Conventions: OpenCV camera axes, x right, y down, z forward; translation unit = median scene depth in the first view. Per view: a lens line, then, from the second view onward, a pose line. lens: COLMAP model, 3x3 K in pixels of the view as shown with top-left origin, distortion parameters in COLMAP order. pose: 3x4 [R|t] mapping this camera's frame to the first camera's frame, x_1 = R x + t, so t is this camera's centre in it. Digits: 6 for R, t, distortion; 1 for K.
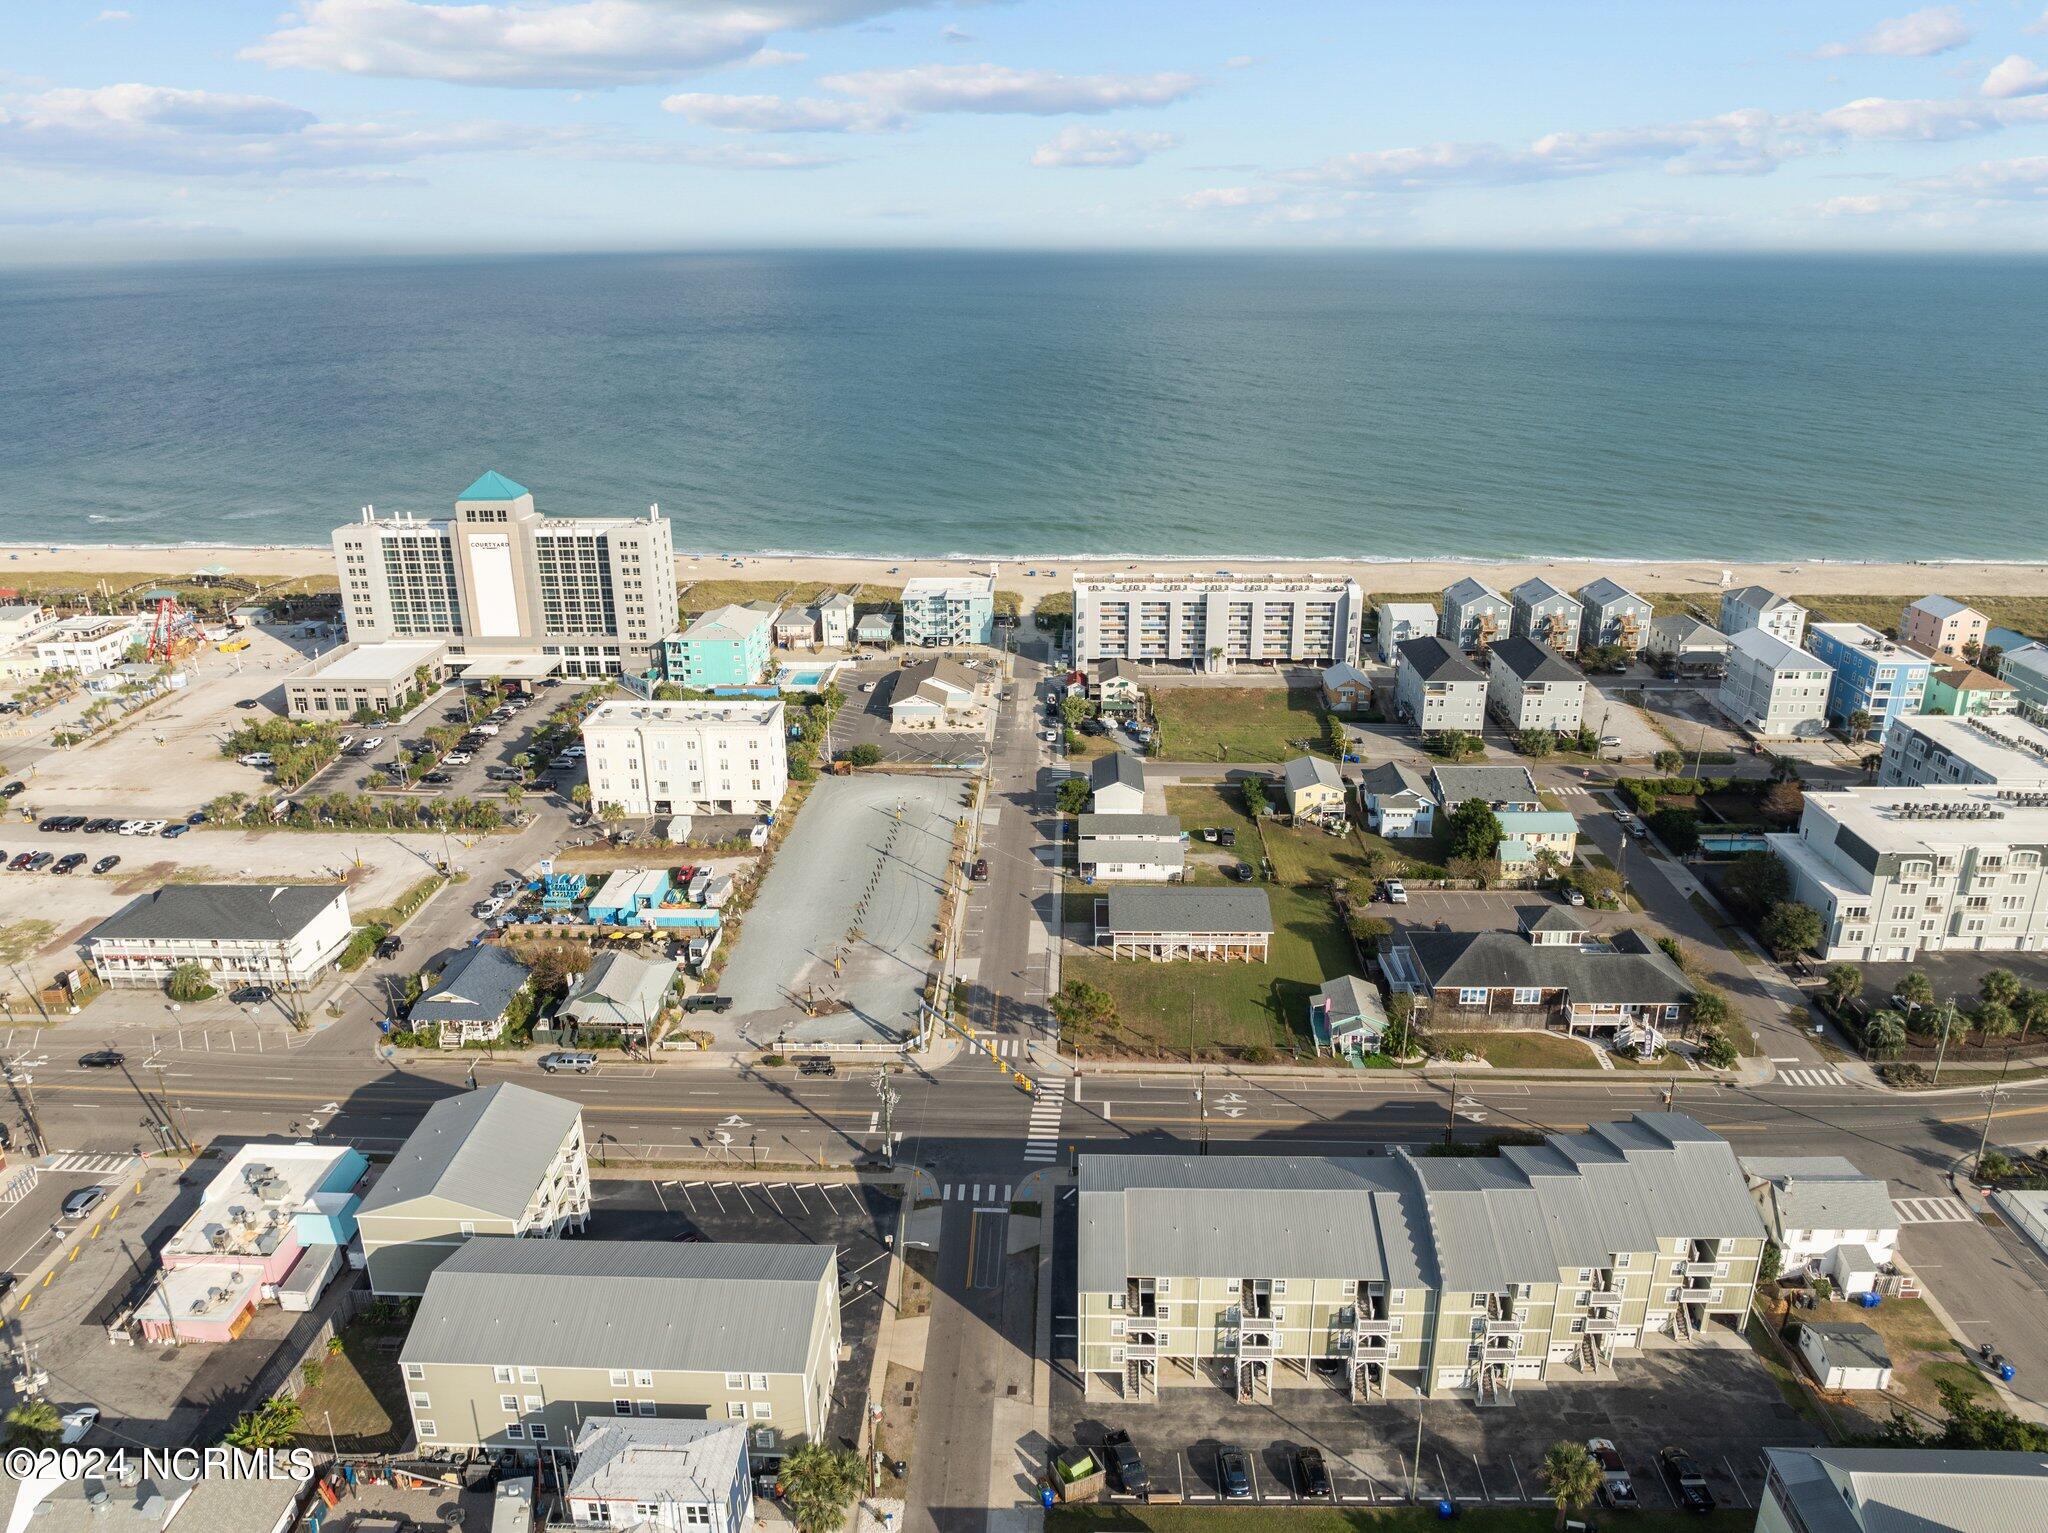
lens RADIAL K [[1438.6, 0, 1030.1], [0, 1438.6, 769.5], [0, 0, 1]] dist [-0.037679, -0.001648]
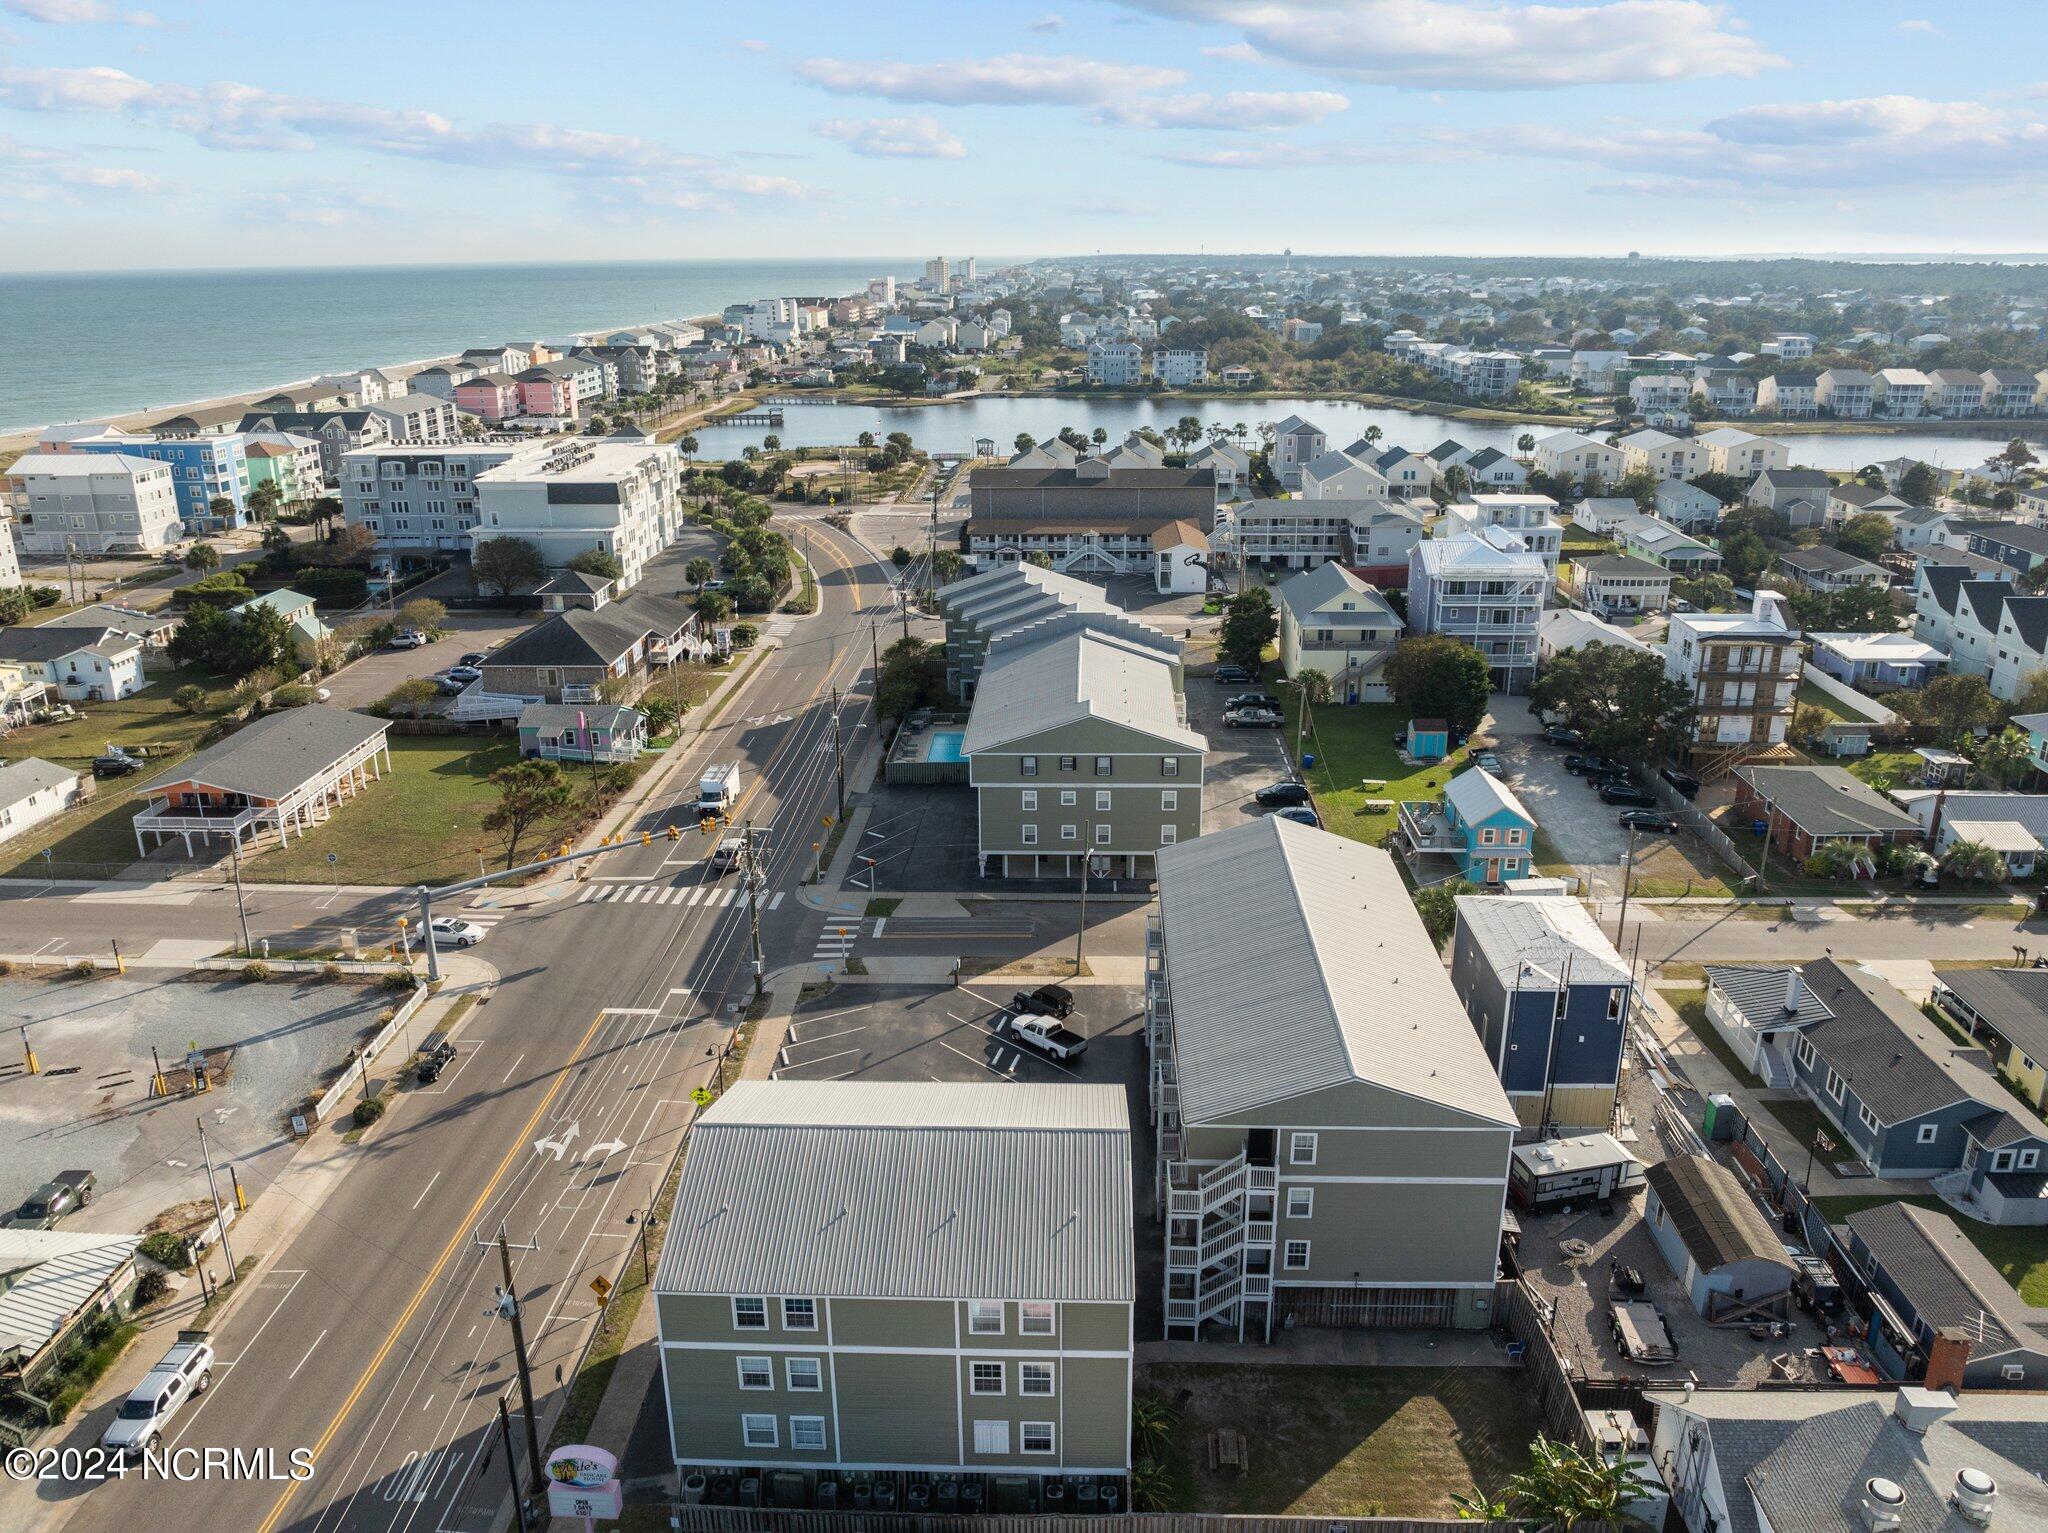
lens RADIAL K [[1494.4, 0, 1023.4], [0, 1494.4, 764.3], [0, 0, 1]] dist [-0.046854, 0.004857]
pose [[0.007731, -0.318436, 0.947913, -0.597070], [0.350579, 0.888638, 0.295664, 0.022557], [-0.936501, 0.330033, 0.118508, 0.655112]]
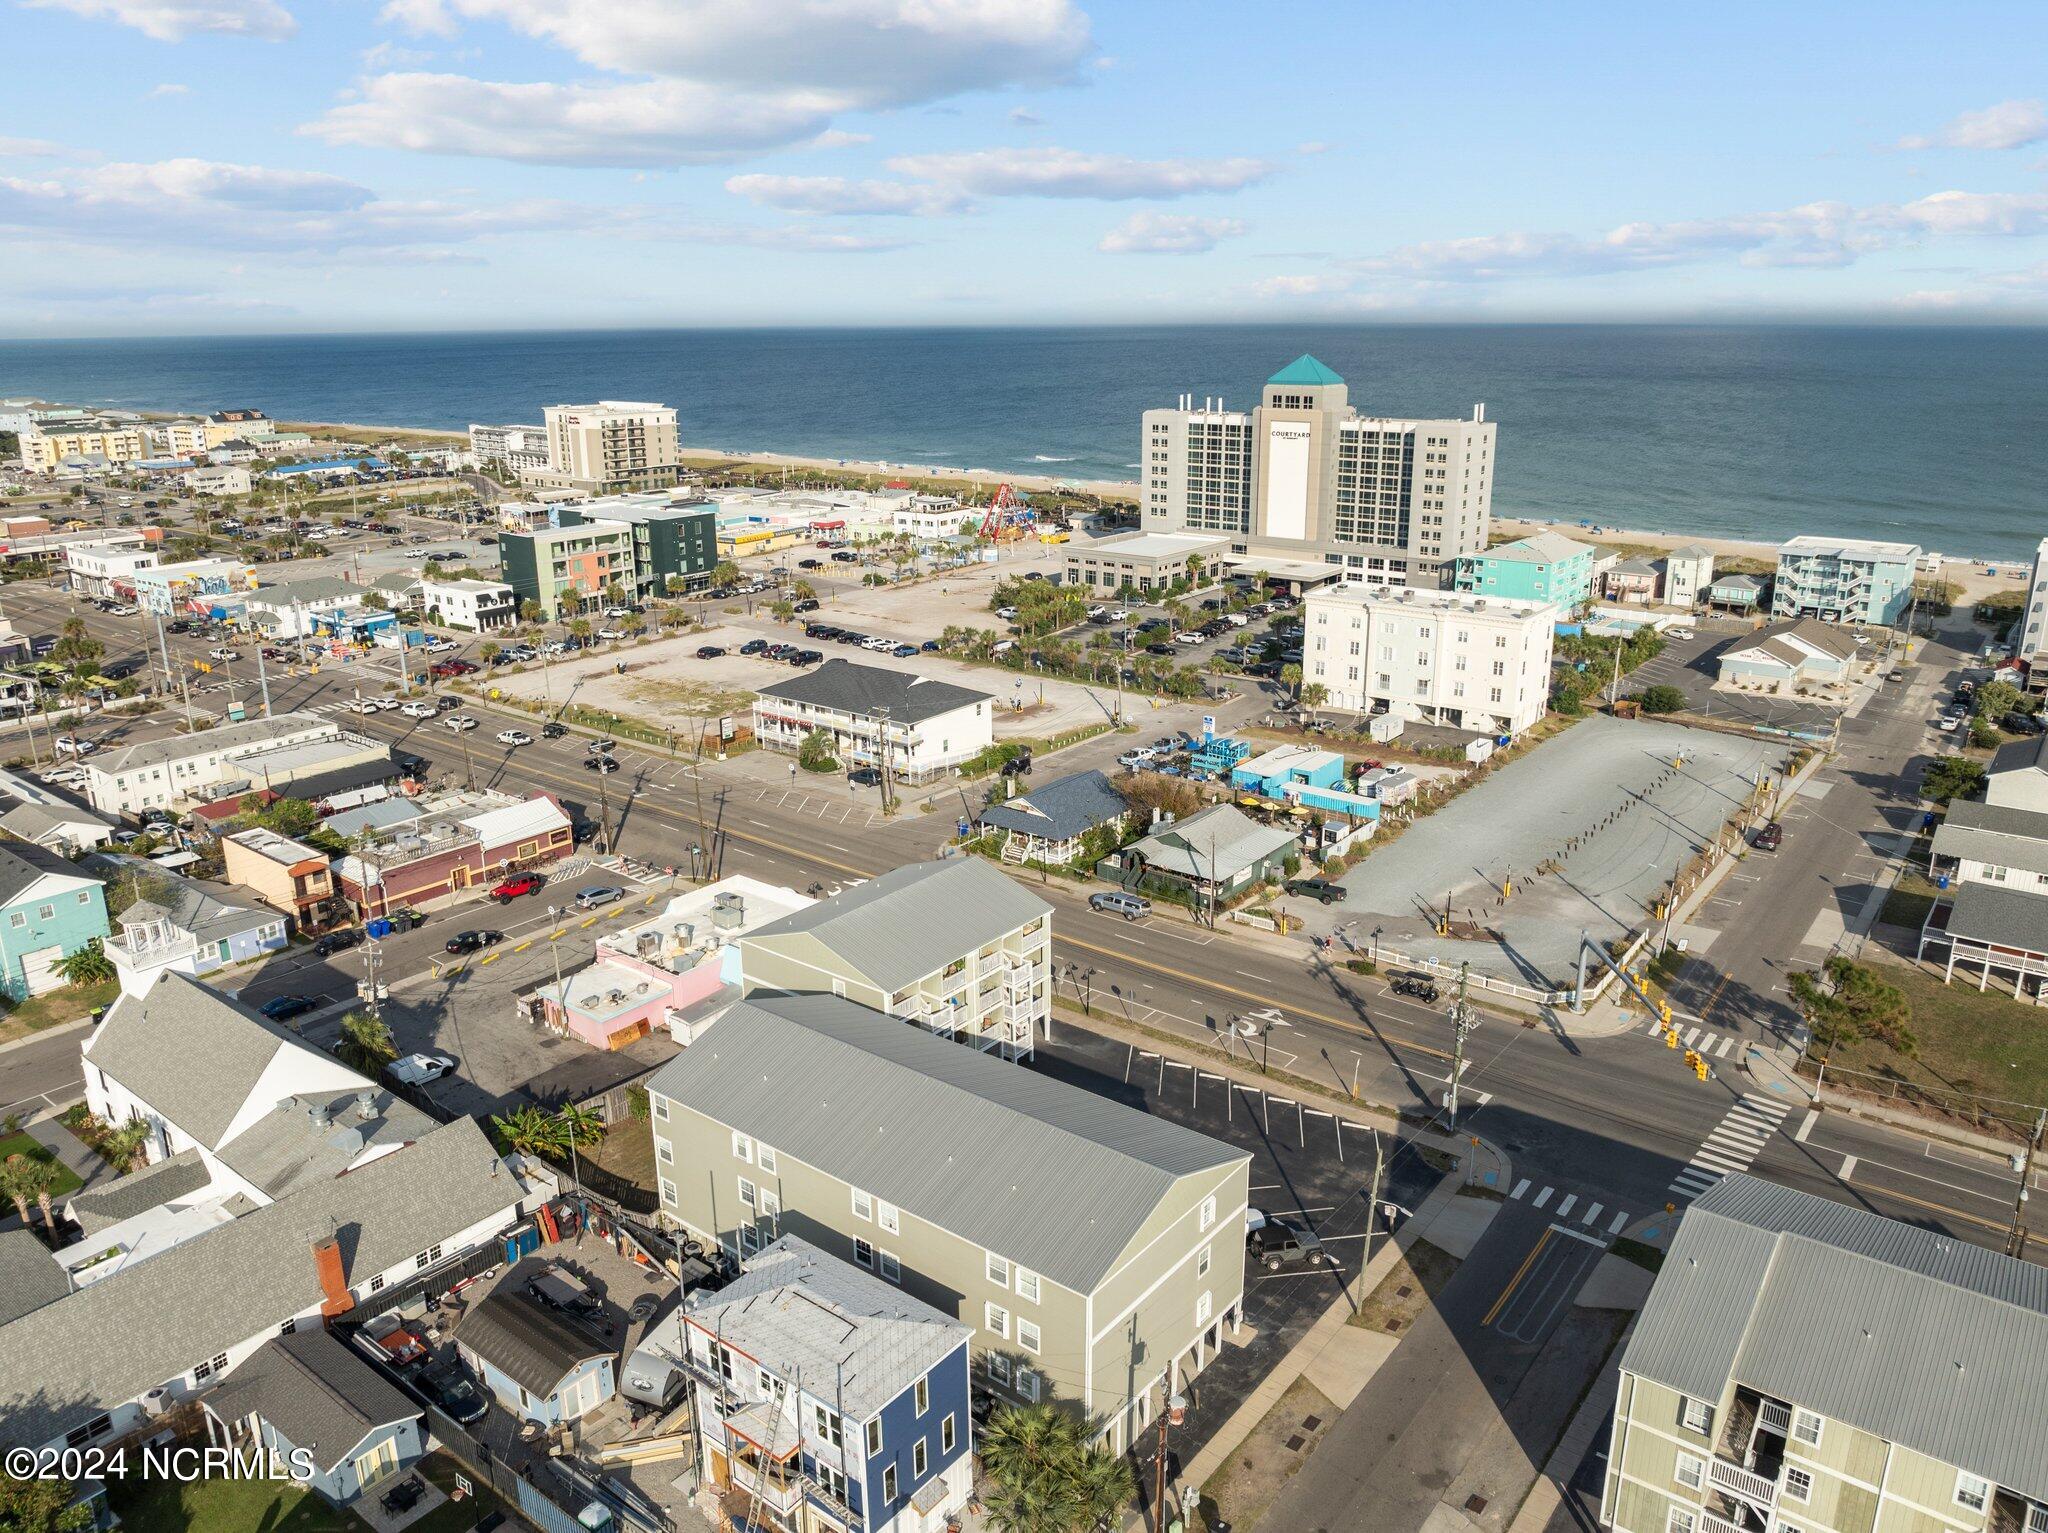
lens RADIAL K [[1457.6, 0, 1037.0], [0, 1457.6, 771.8], [0, 0, 1]] dist [-0.033821, -0.000641]
pose [[0.811925, 0.175730, -0.556684, 0.075212], [-0.201723, 0.979329, 0.014935, 0.123252], [0.547802, 0.100169, 0.830590, 0.280253]]
